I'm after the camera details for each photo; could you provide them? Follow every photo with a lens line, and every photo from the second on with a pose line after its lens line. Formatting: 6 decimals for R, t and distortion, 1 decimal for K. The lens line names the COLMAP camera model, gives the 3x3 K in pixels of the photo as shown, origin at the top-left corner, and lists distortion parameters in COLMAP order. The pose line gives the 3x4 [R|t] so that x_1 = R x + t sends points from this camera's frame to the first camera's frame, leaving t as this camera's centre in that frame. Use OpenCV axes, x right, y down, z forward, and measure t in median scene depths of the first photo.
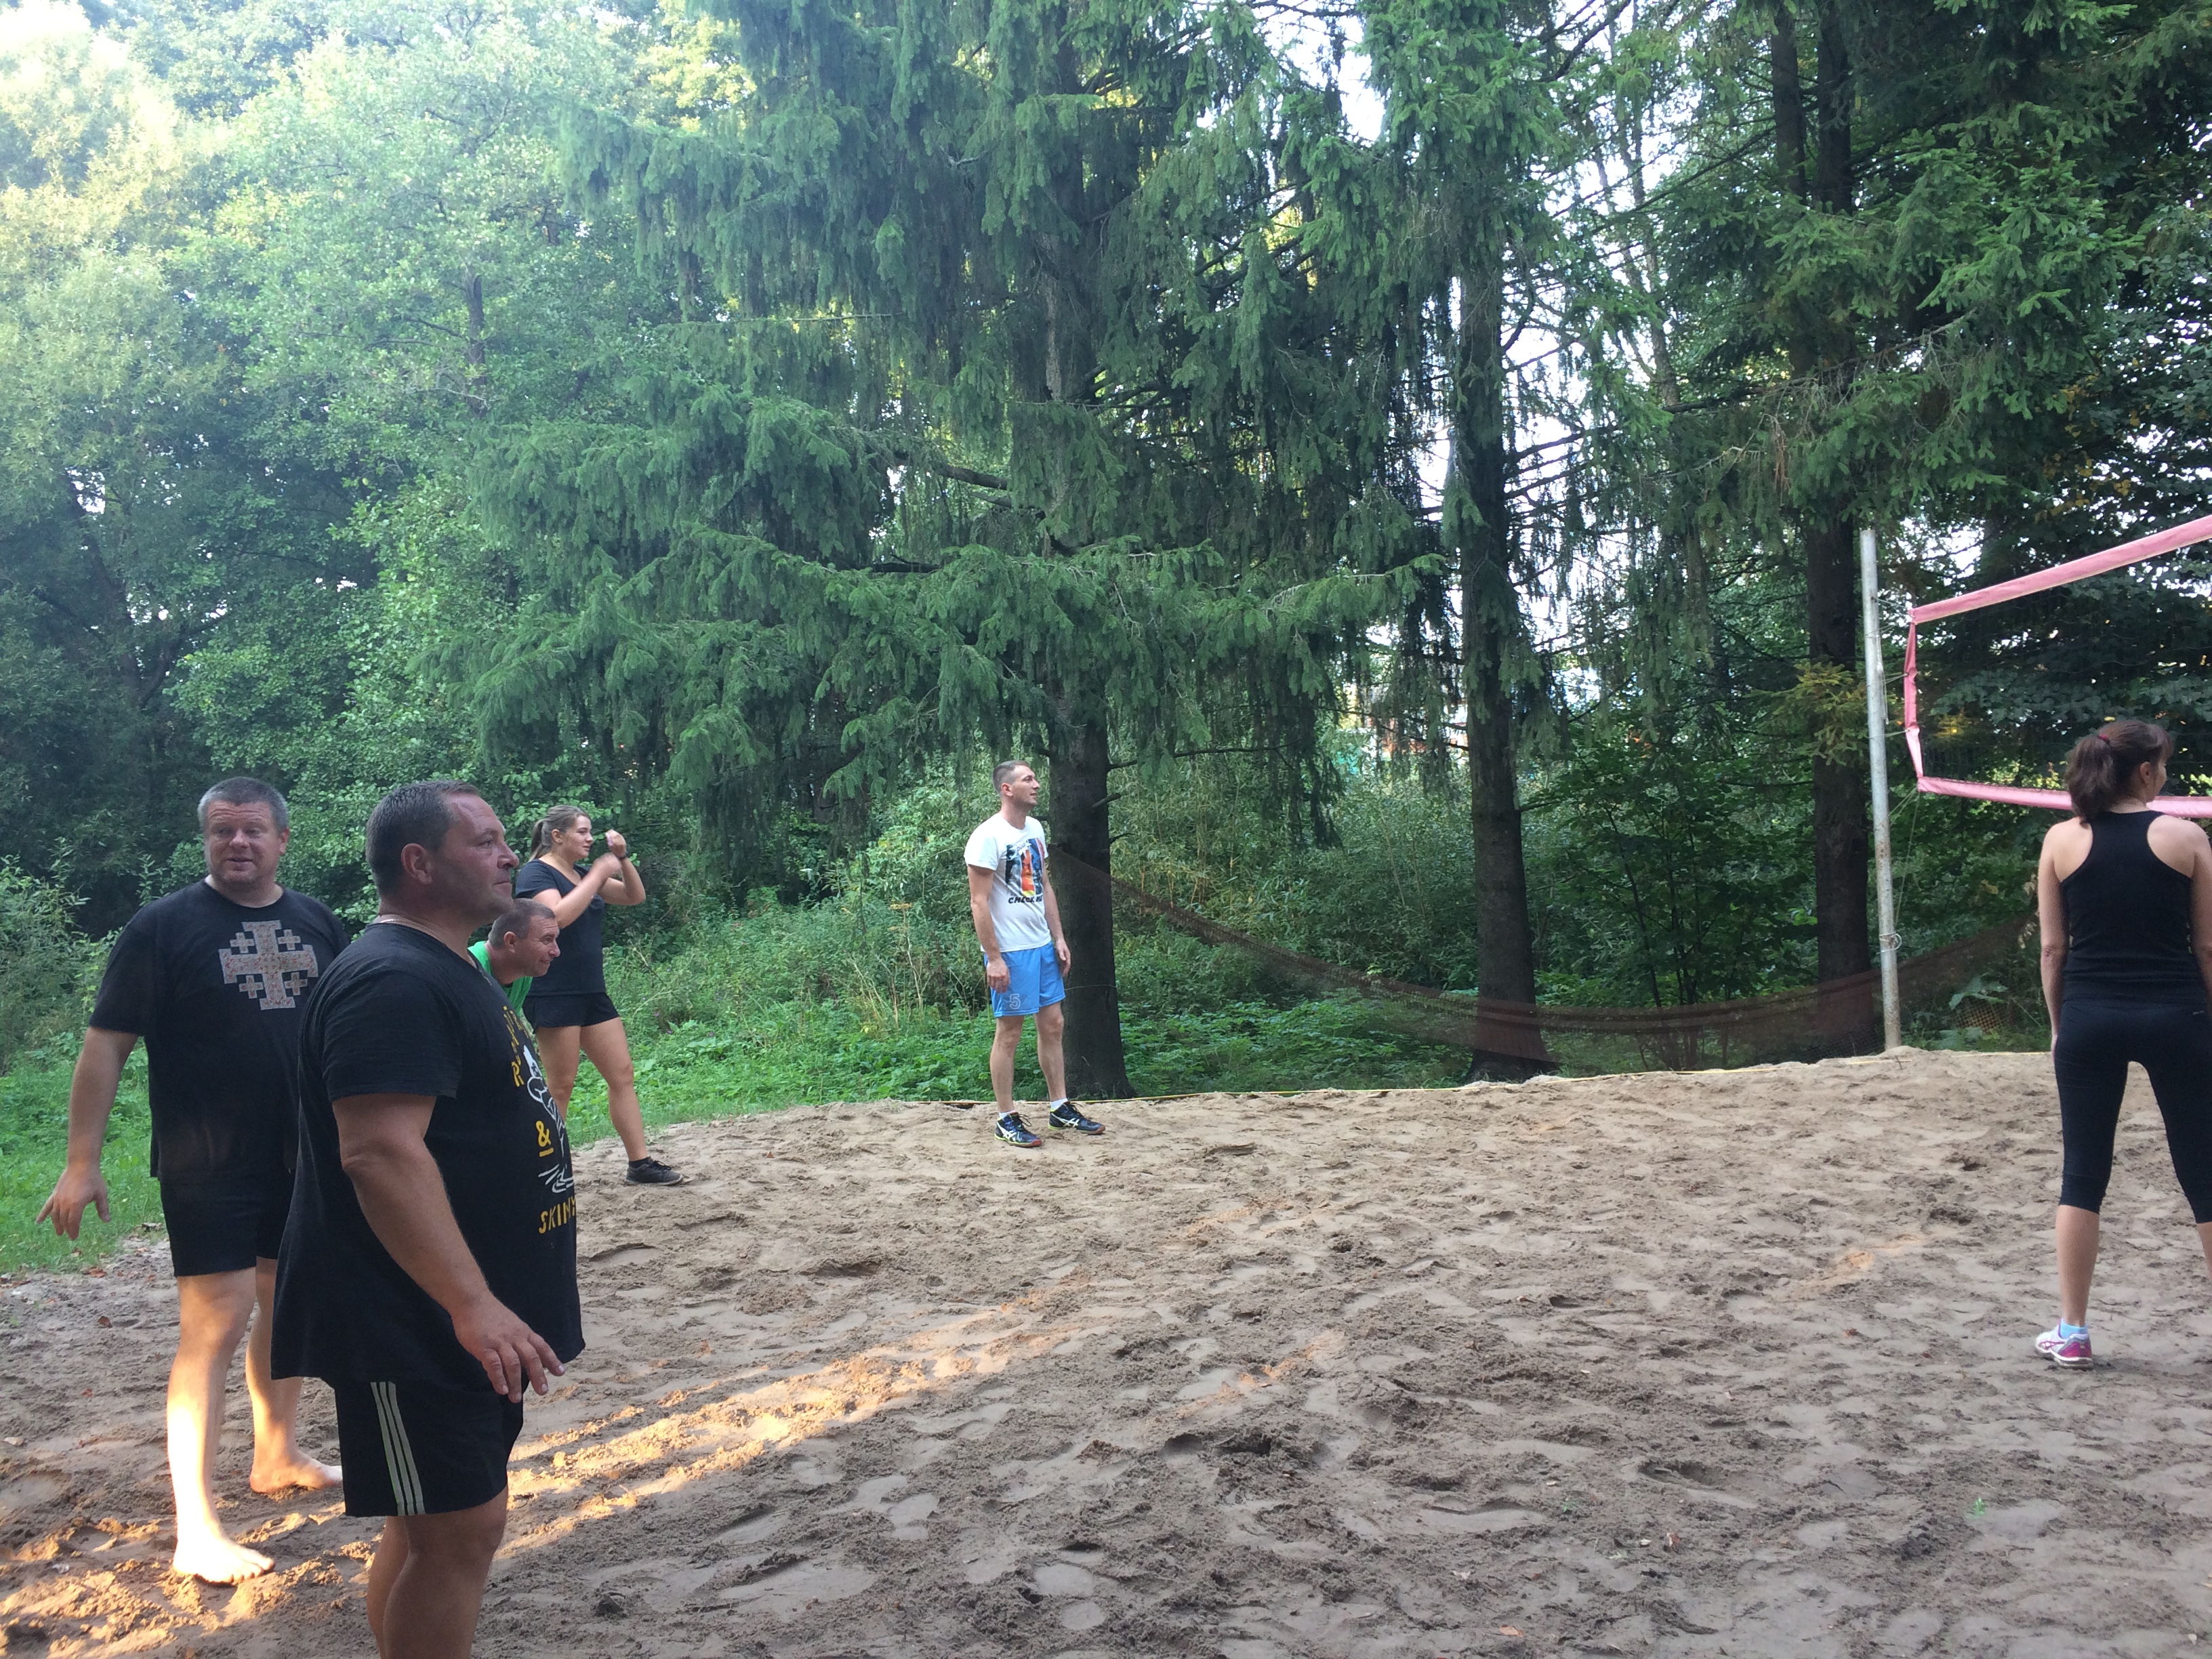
lens RADIAL K [[1875.8, 0, 1133.3], [0, 1875.8, 836.7], [0, 0, 1]] dist [0.088053, -0.120303]
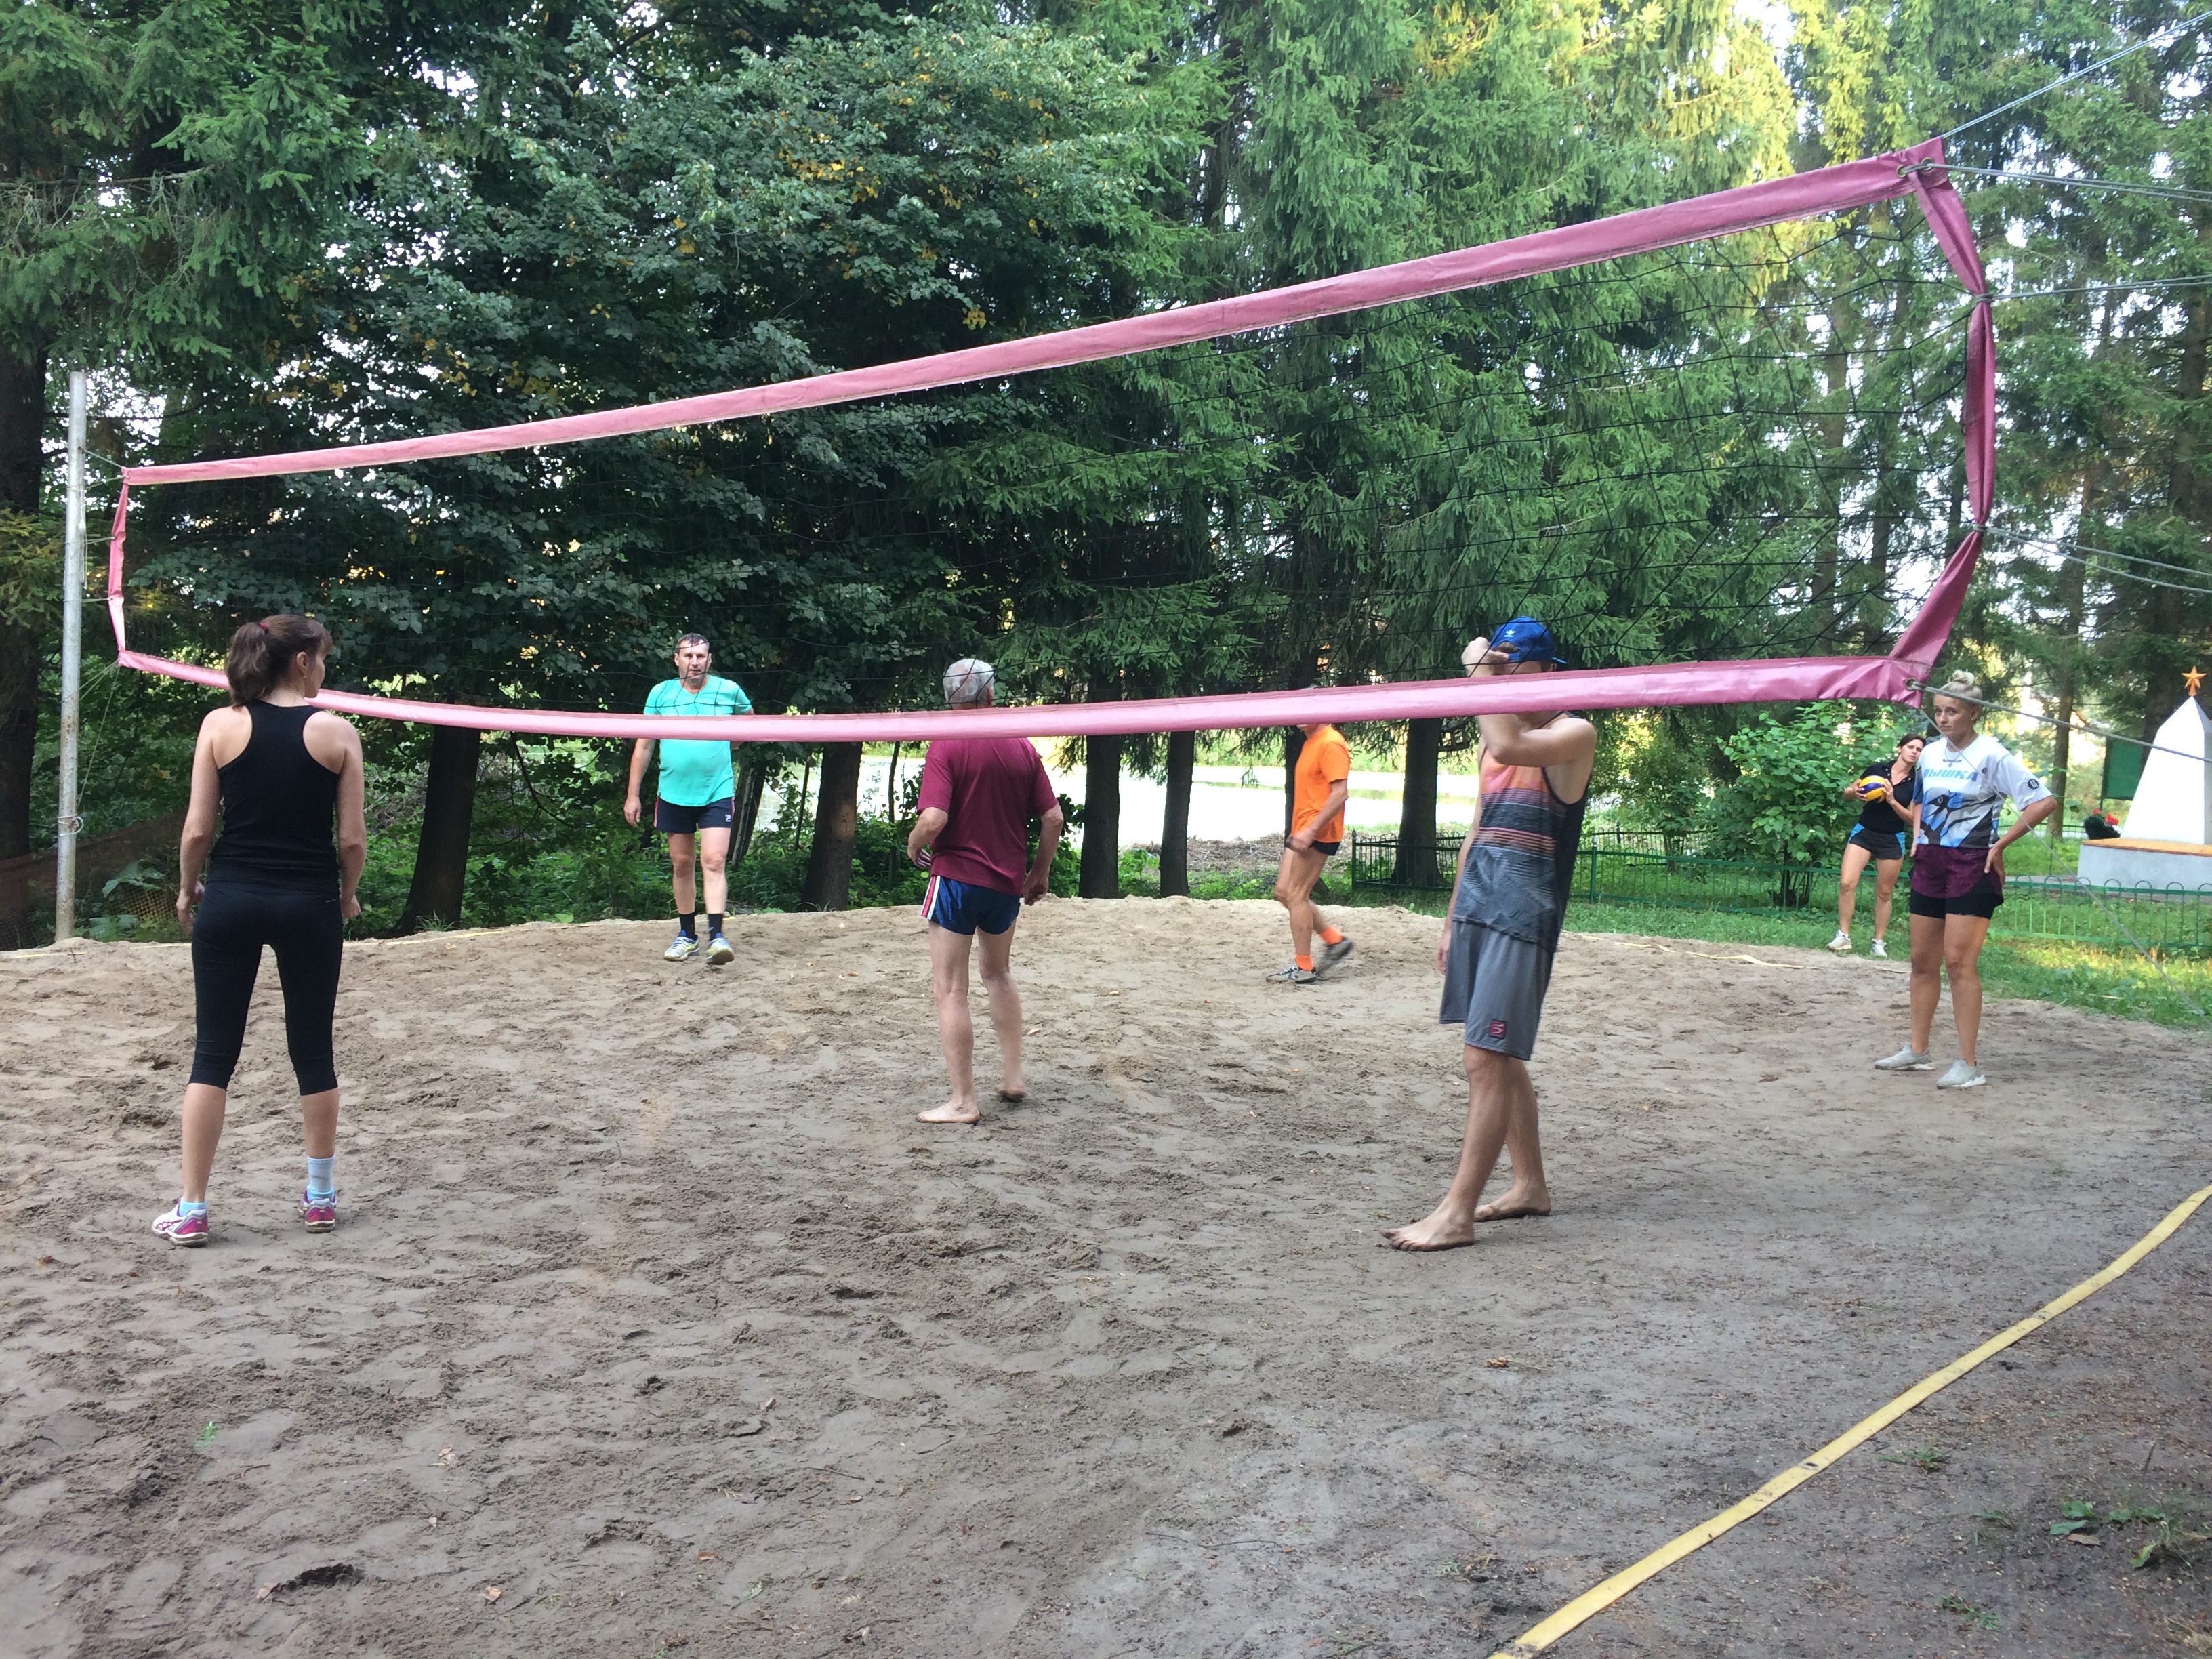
lens RADIAL K [[1875.8, 0, 1079.0], [0, 1875.8, 833.5], [0, 0, 1]] dist [0.088053, -0.120303]
pose [[0.628513, 0.039891, 0.776776, -0.013017], [-0.086014, 0.996123, 0.018442, 0.000561], [-0.773029, -0.078405, 0.629507, 0.038869]]
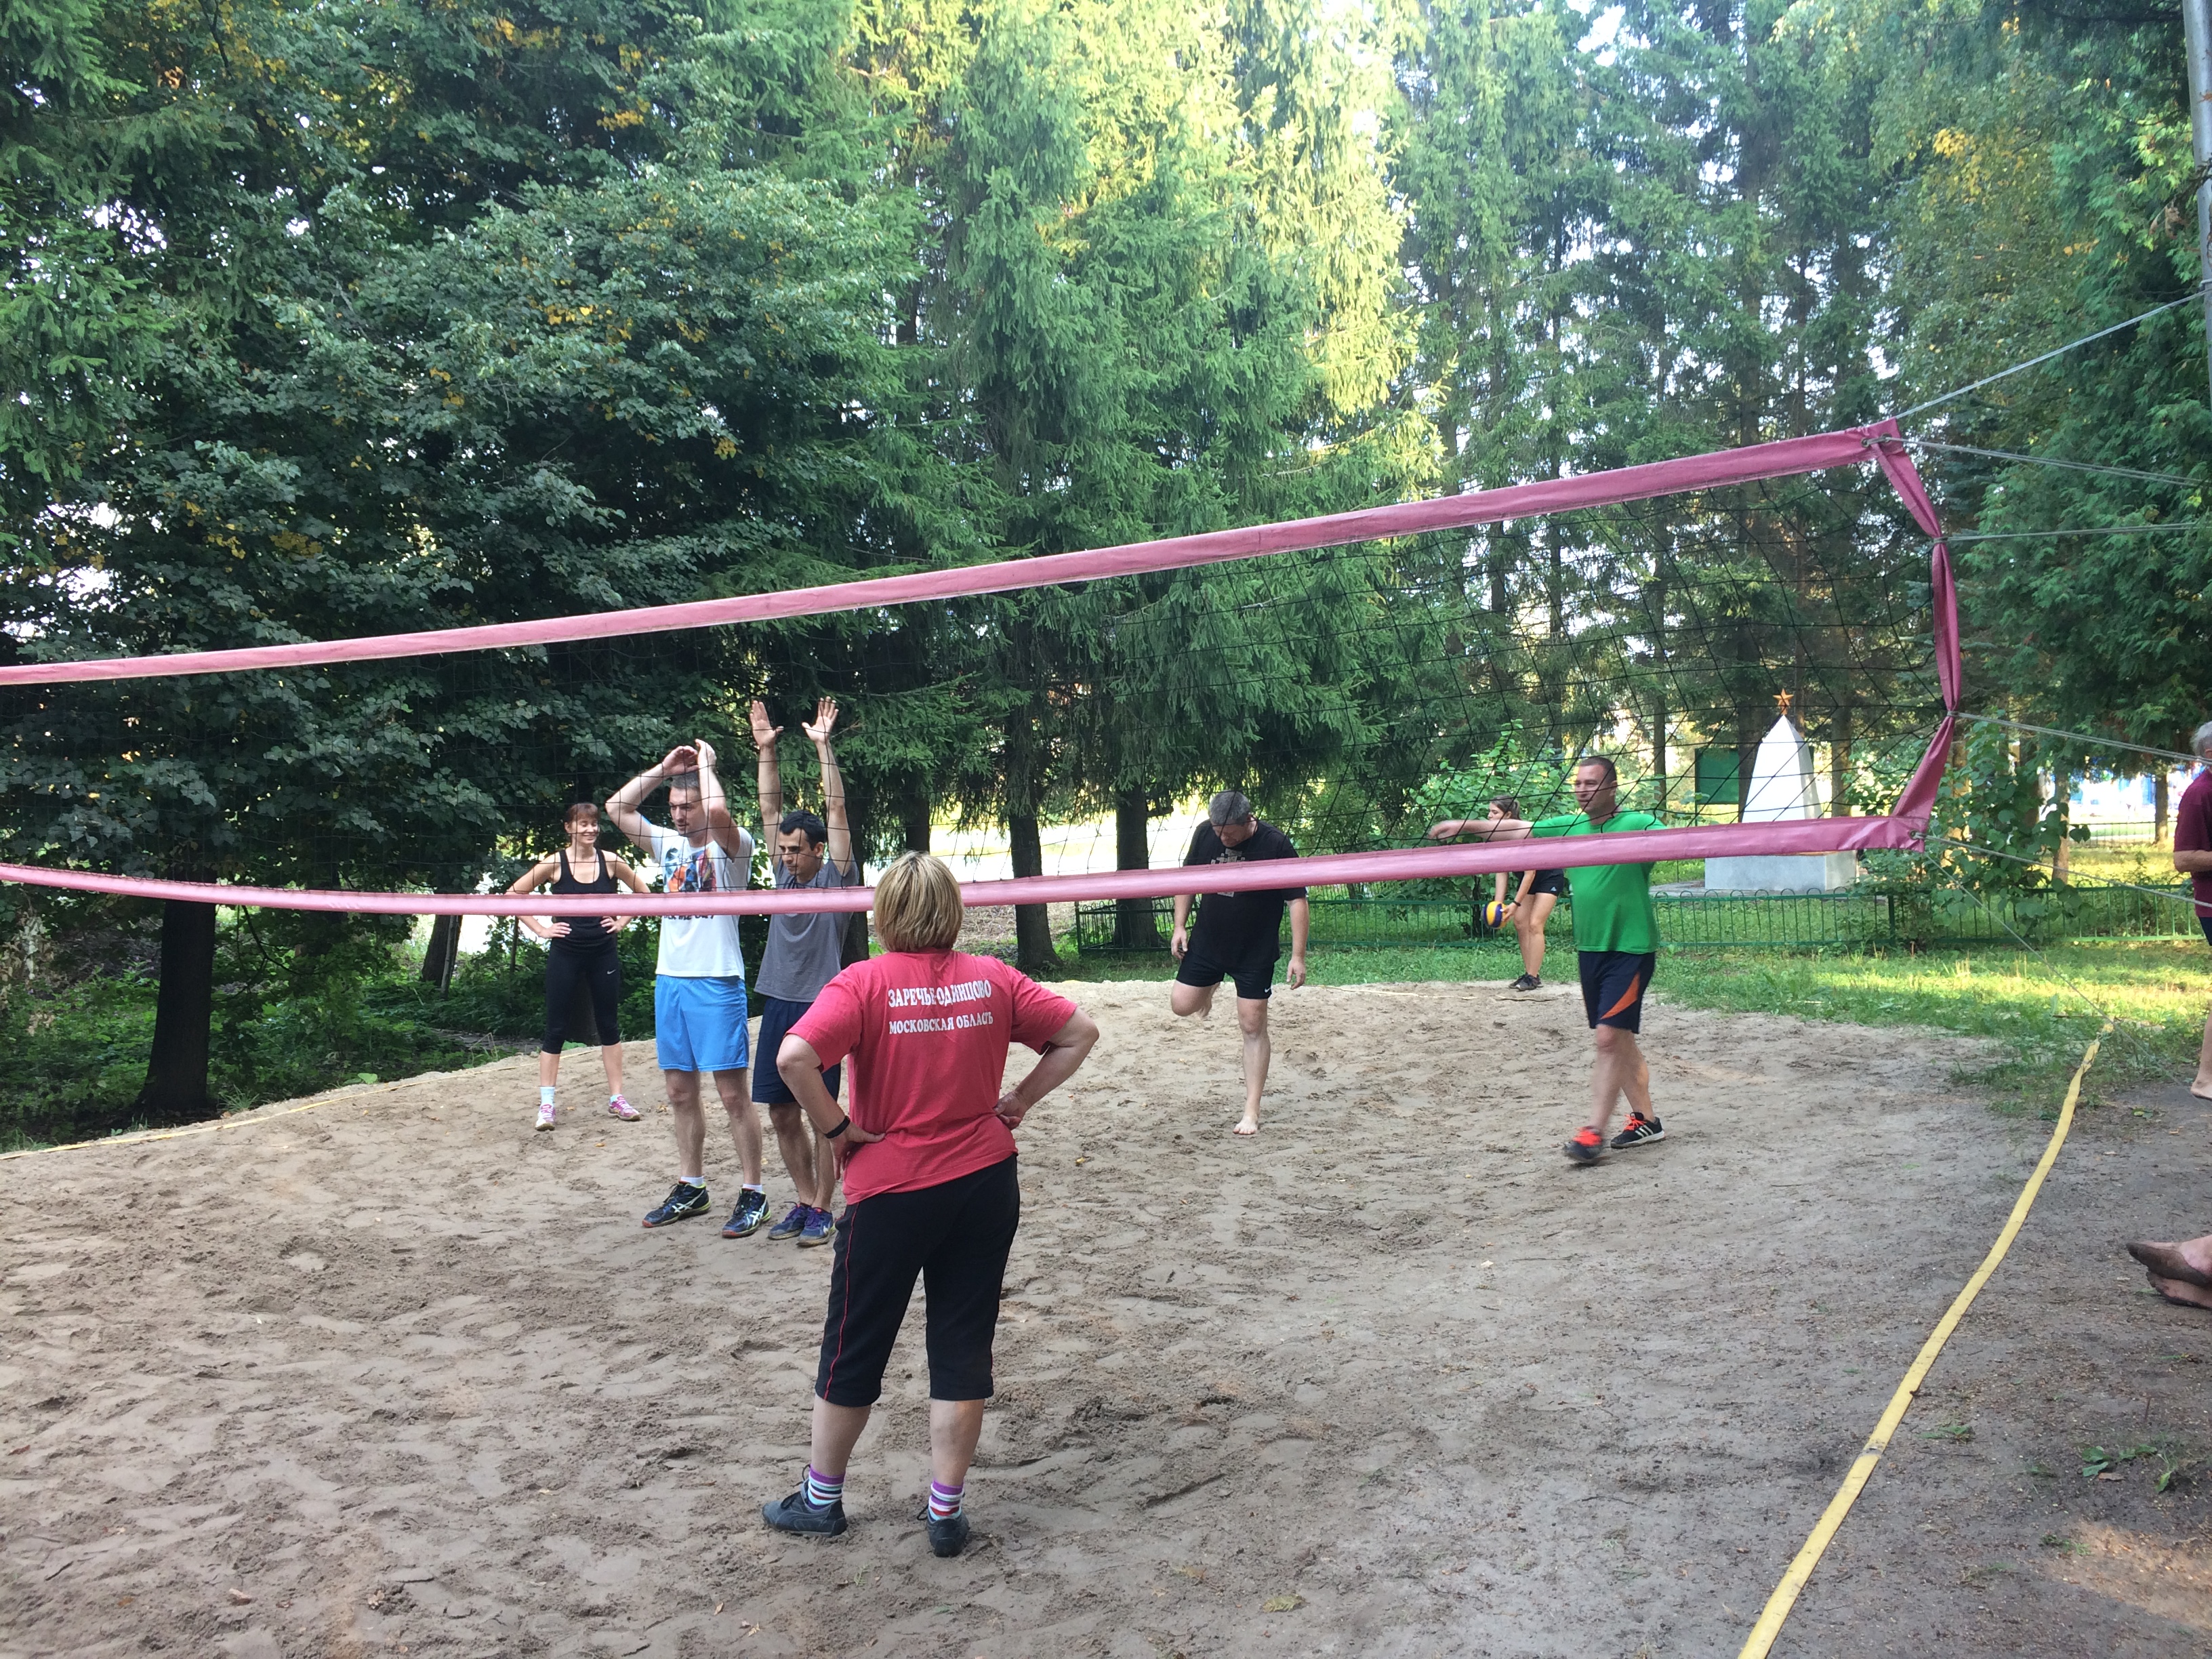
lens RADIAL K [[1875.8, 0, 1070.0], [0, 1875.8, 836.9], [0, 0, 1]] dist [0.088053, -0.120303]
pose [[0.470047, 0.015278, 0.882509, -0.125367], [0.003390, 0.999812, -0.019115, -0.021542], [-0.882635, 0.011977, 0.469906, 0.101984]]
